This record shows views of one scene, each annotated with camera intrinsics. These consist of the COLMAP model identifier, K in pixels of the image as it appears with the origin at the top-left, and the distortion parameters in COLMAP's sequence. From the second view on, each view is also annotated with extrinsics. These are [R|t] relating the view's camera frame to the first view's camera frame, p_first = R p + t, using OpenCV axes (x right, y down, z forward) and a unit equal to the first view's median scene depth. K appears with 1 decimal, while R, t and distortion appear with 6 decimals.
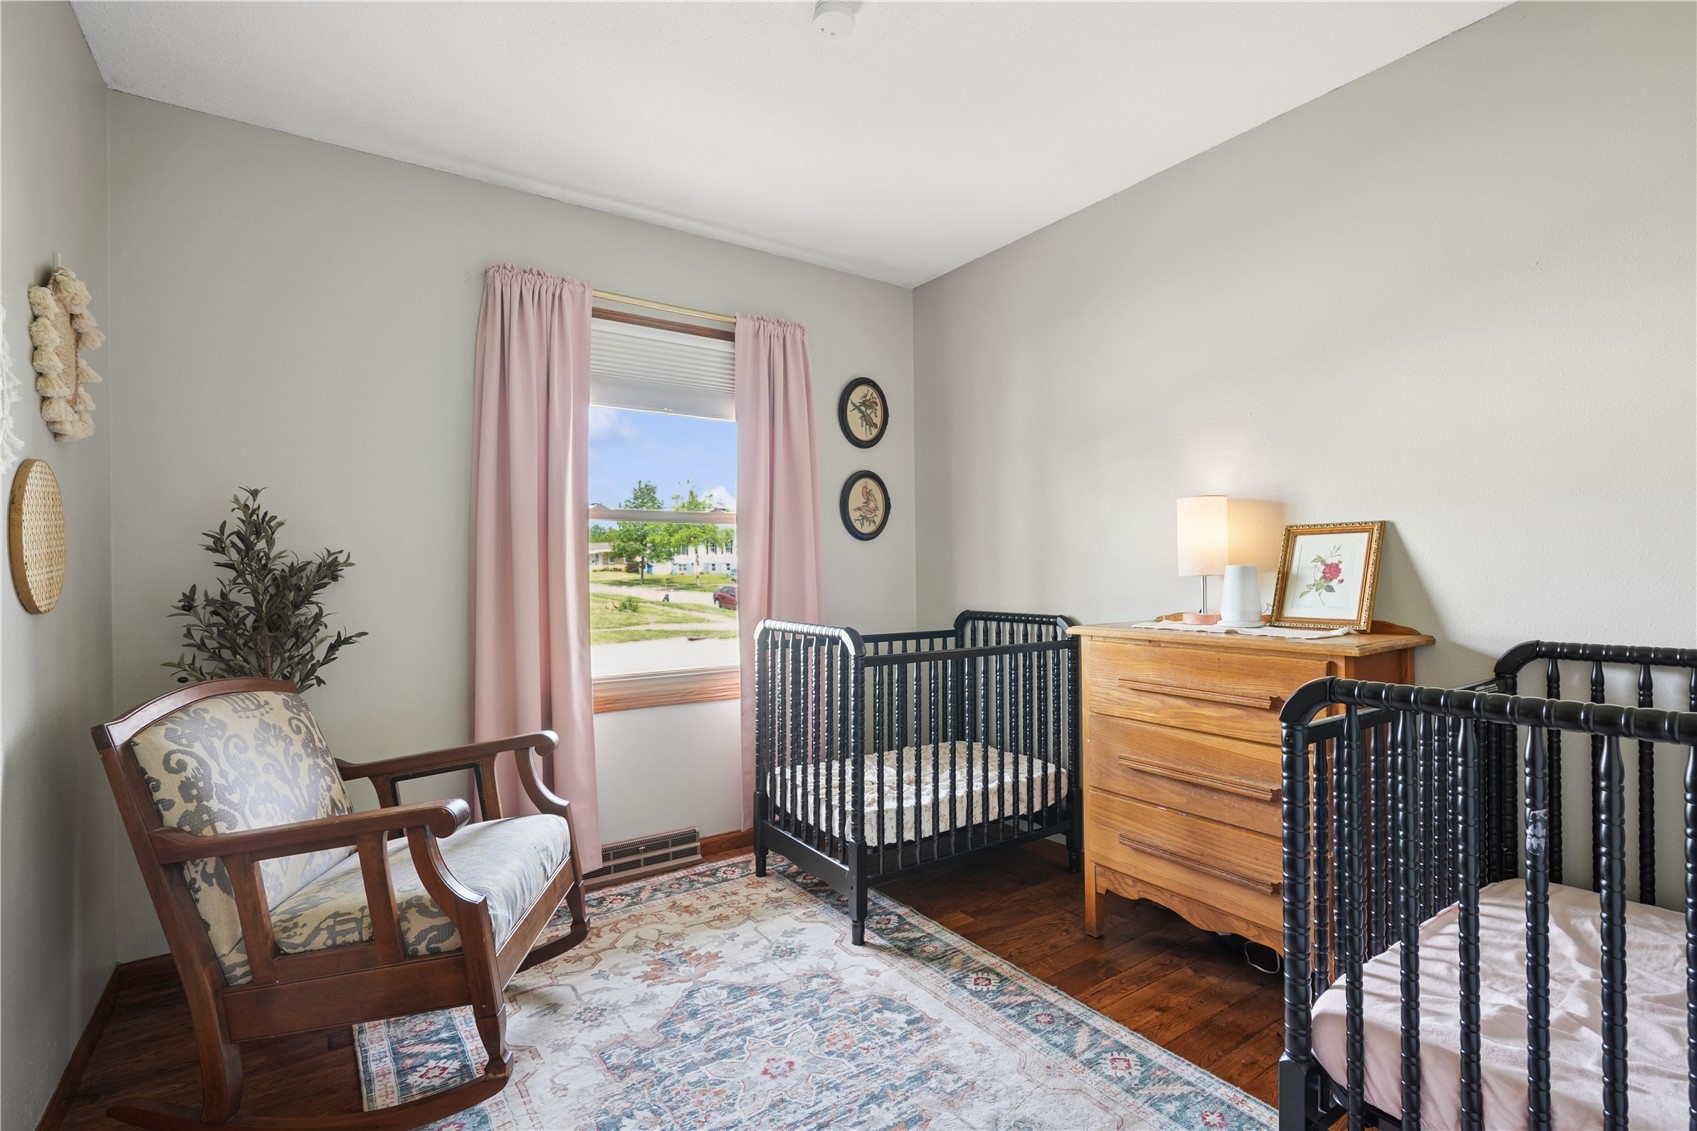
lens RADIAL K [[789.9, 0, 844.6], [0, 789.9, 561.9], [0, 0, 1]] dist [-0.002207, -0.000568]
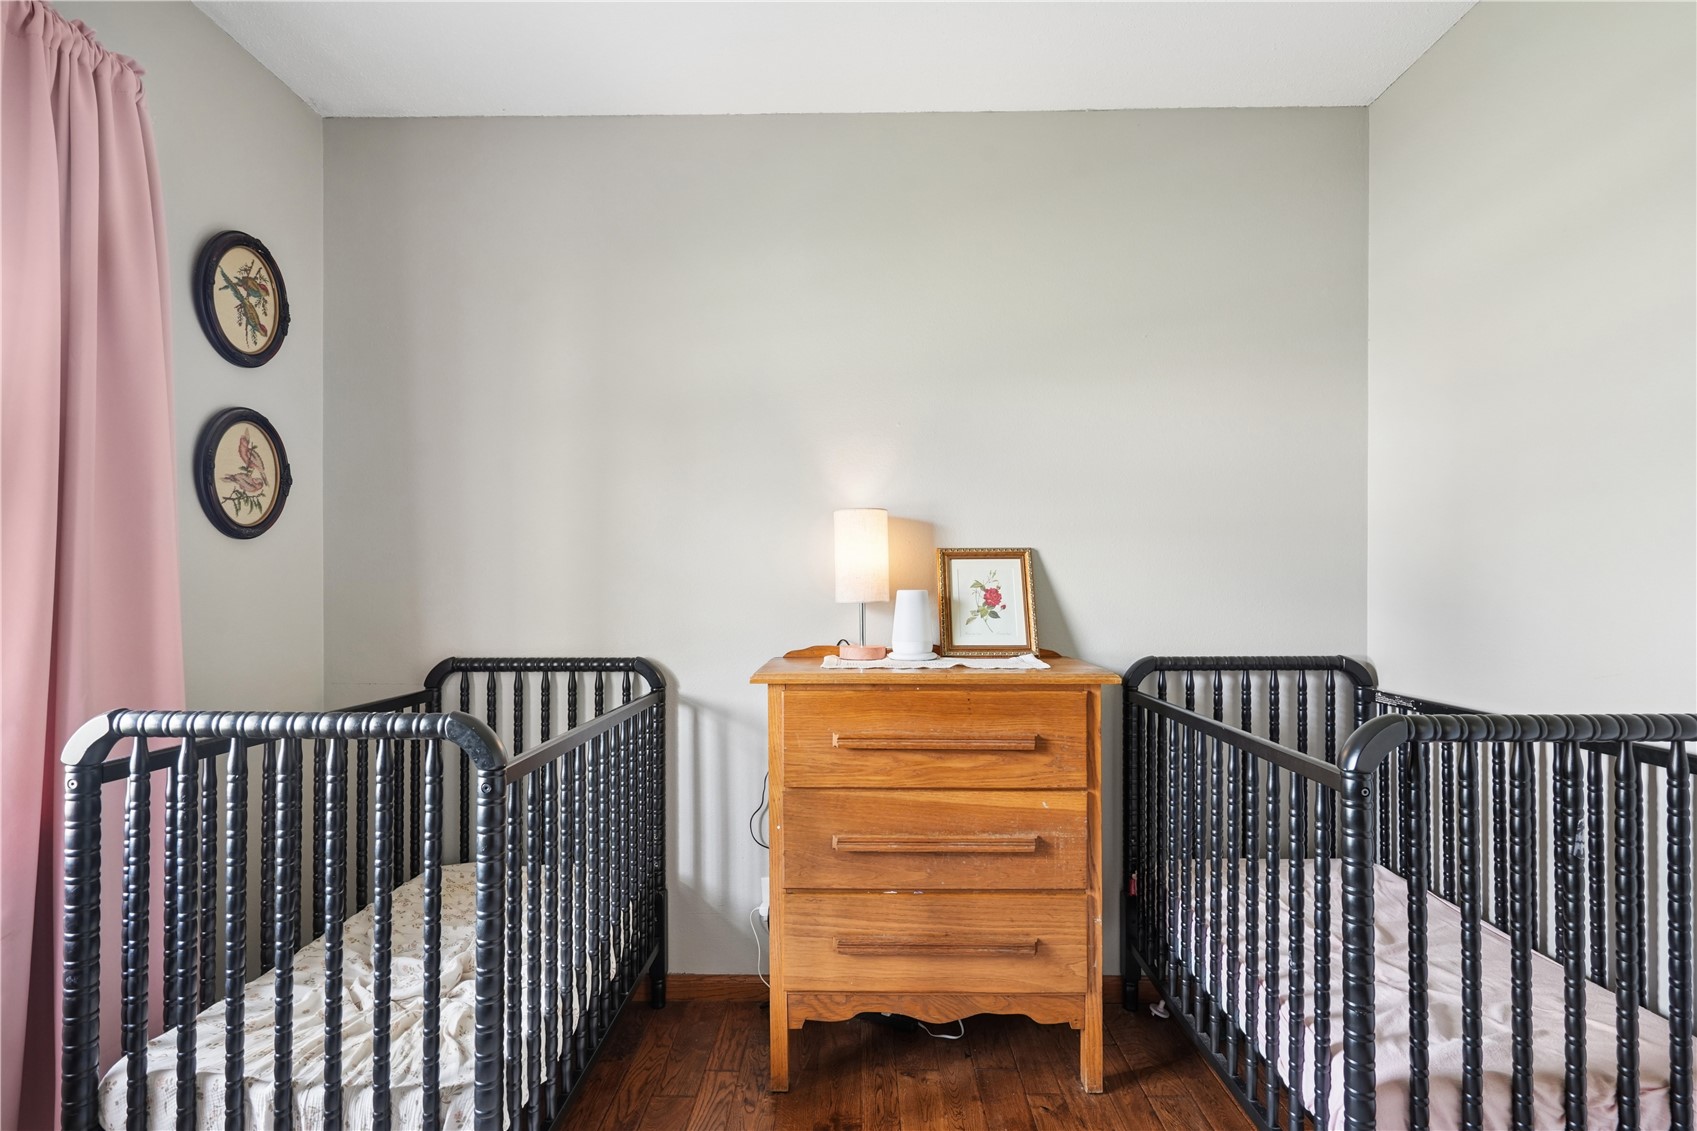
lens RADIAL K [[789.9, 0, 851.0], [0, 789.9, 583.6], [0, 0, 1]] dist [-0.002207, -0.000568]
pose [[0.572764, 0.013178, 0.819614, -0.269527], [-0.010742, 0.999906, -0.008570, 0.005367], [-0.819650, -0.003896, 0.572852, 0.547553]]
